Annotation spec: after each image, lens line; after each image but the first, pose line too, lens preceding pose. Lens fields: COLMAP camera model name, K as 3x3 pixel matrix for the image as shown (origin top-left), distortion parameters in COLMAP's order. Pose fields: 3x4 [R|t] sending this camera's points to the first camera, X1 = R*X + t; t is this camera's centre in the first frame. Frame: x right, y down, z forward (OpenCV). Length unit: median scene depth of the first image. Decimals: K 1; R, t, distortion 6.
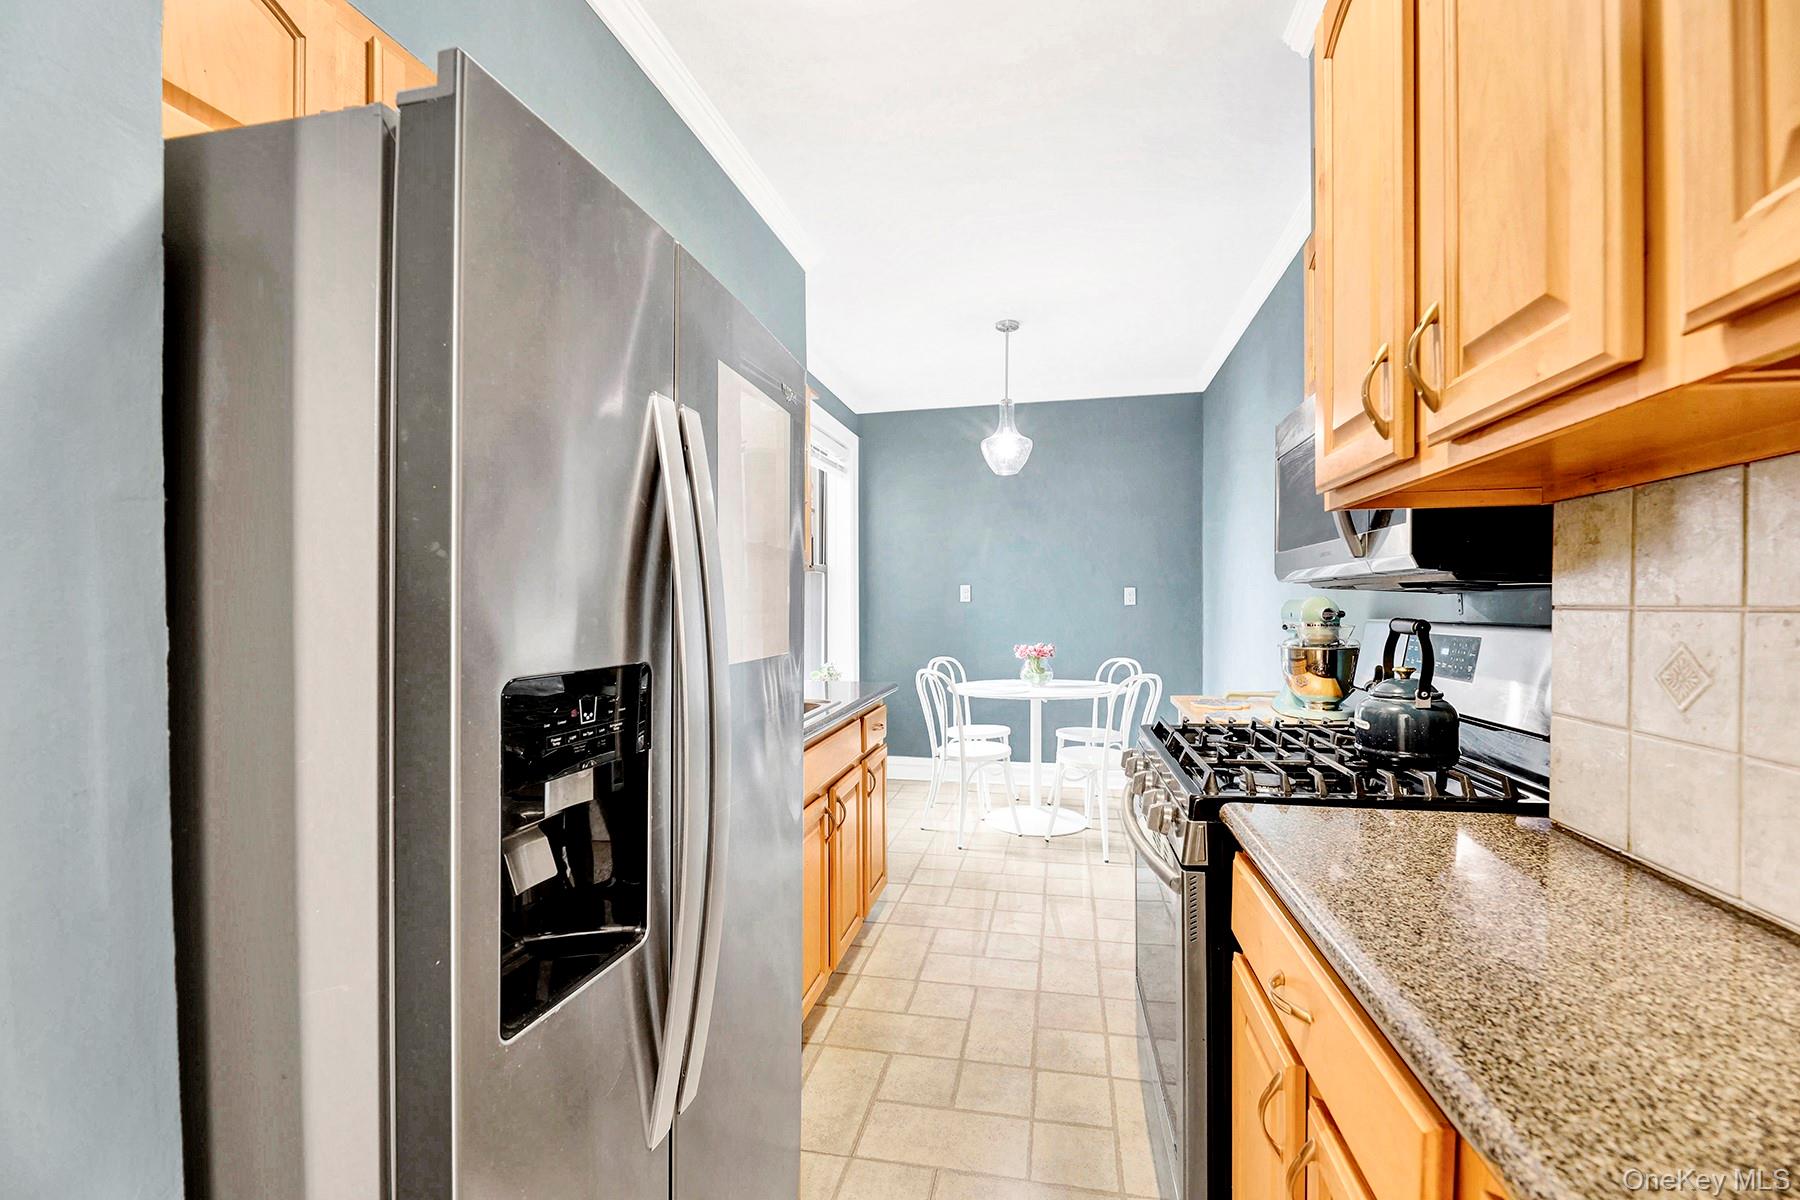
lens RADIAL K [[741.7, 0, 910.6], [0, 741.7, 597.1], [0, 0, 1]] dist [-0.000416, -0.004000]
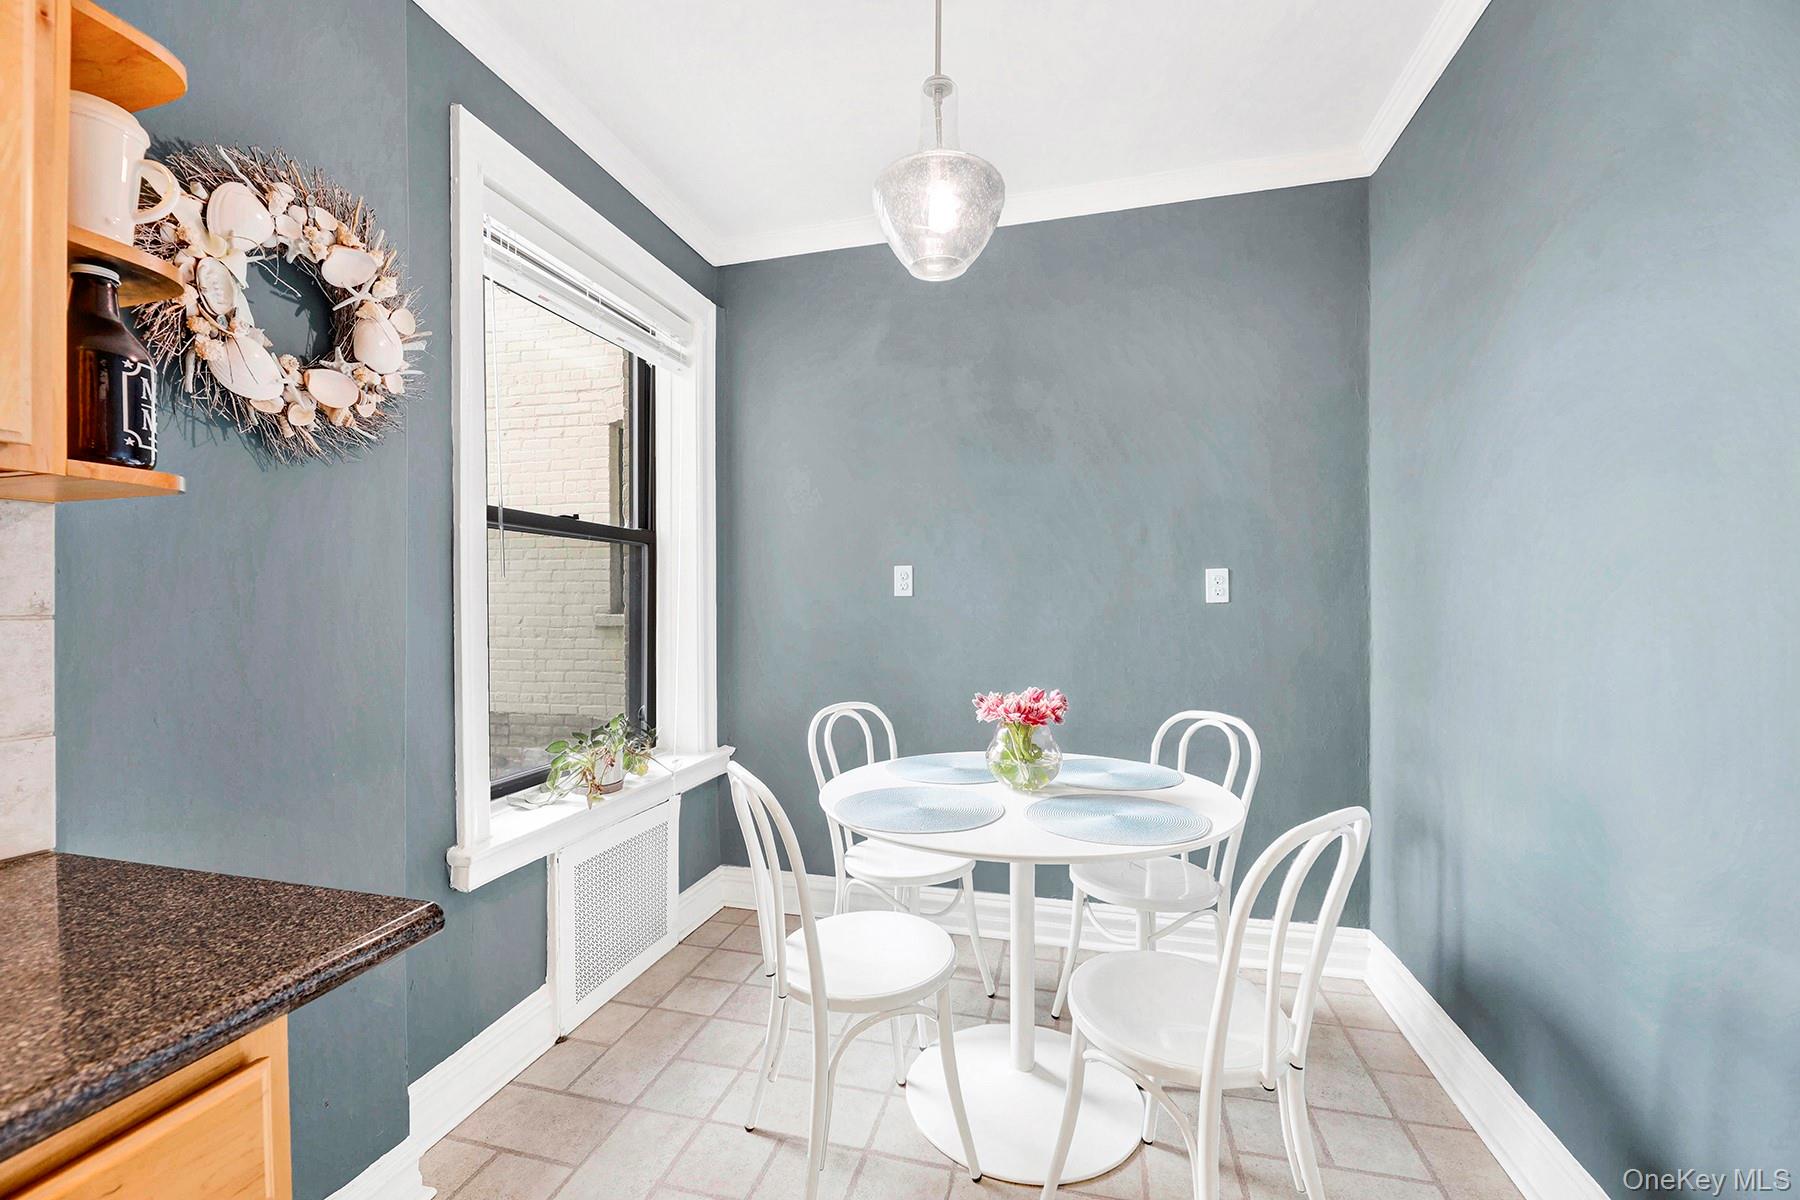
lens RADIAL K [[741.7, 0, 880.5], [0, 741.7, 602.4], [0, 0, 1]] dist [-0.000416, -0.004000]
pose [[0.997958, -0.001918, -0.063844, 0.114026], [0.002676, 0.999927, 0.011800, 0.005190], [0.063817, -0.011947, 0.997890, 0.561594]]
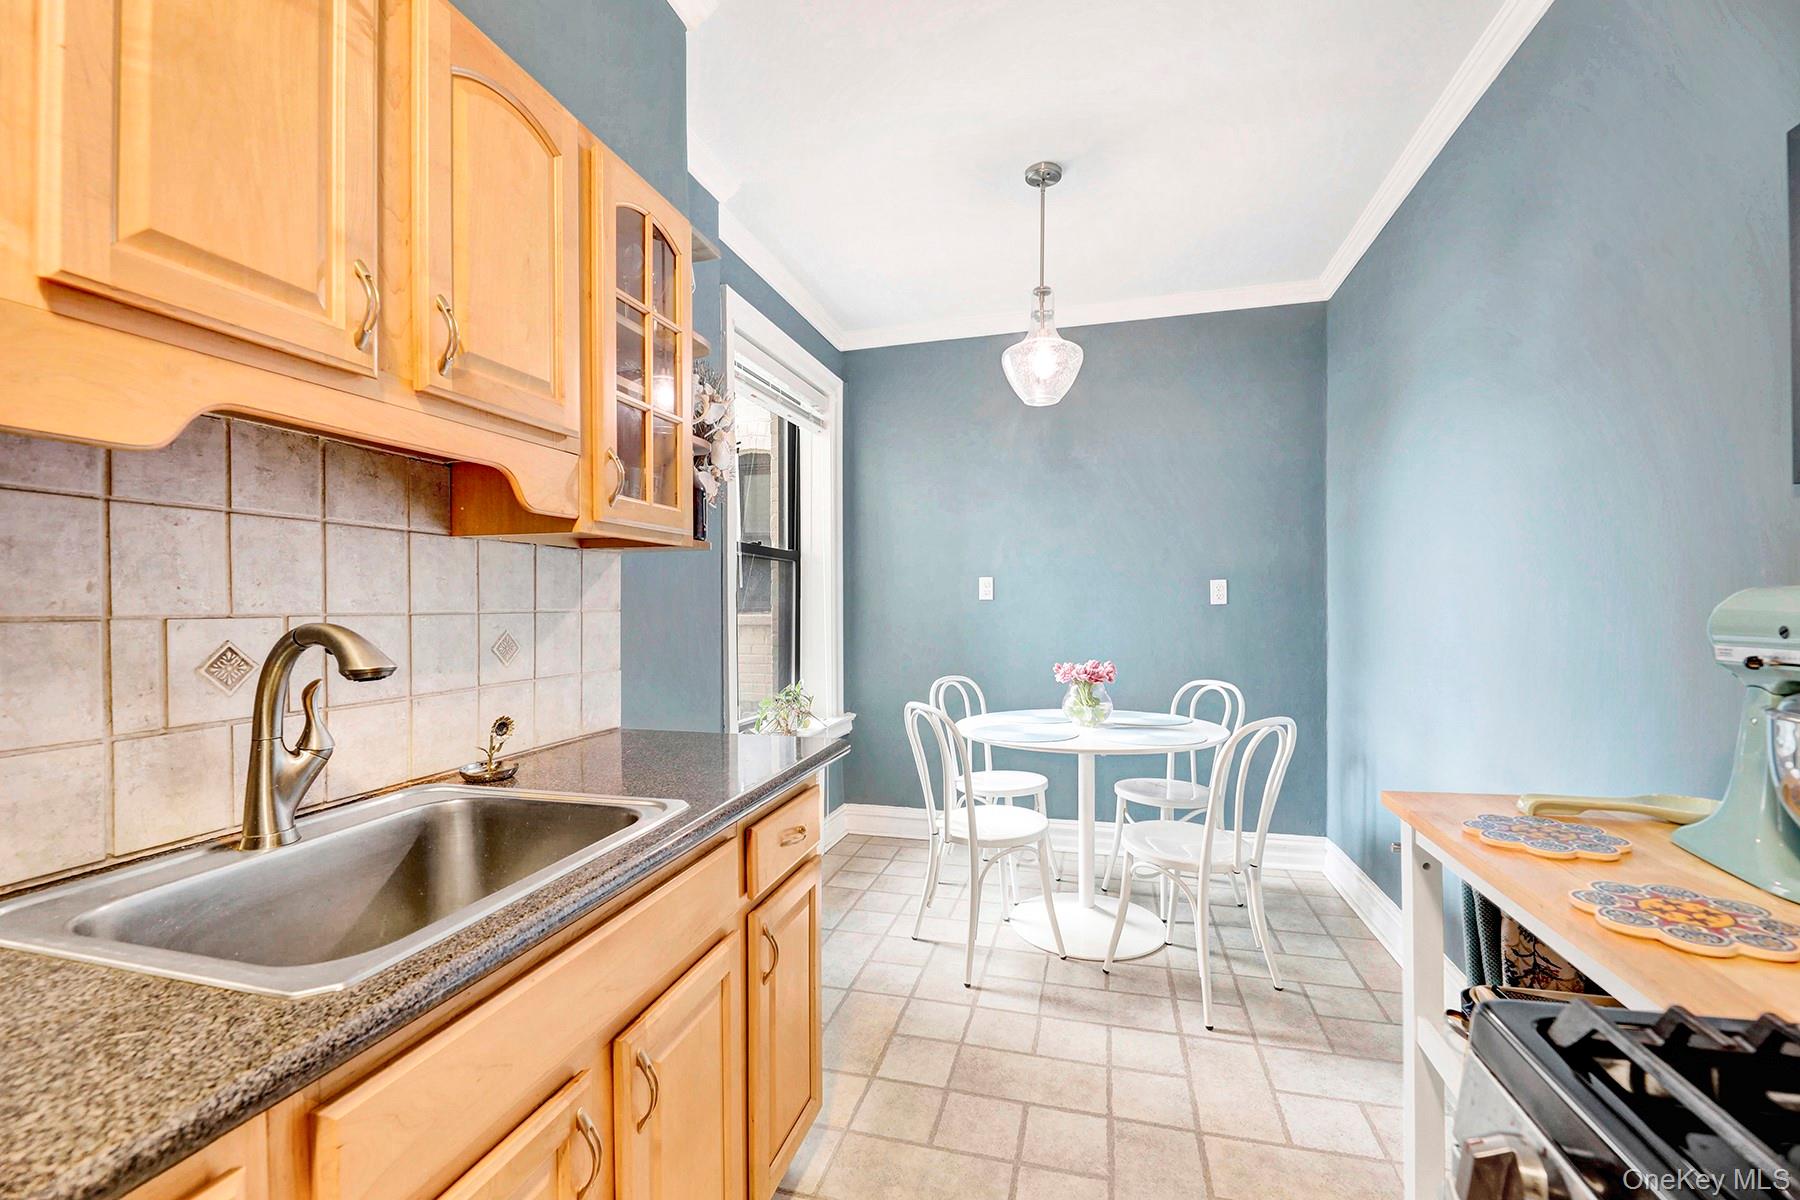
lens RADIAL K [[741.7, 0, 893.1], [0, 741.7, 607.4], [0, 0, 1]] dist [-0.000416, -0.004000]
pose [[0.997367, -0.002101, -0.072492, 0.043217], [0.003165, 0.999889, 0.014561, 0.003351], [0.072454, -0.014752, 0.997263, 0.320664]]
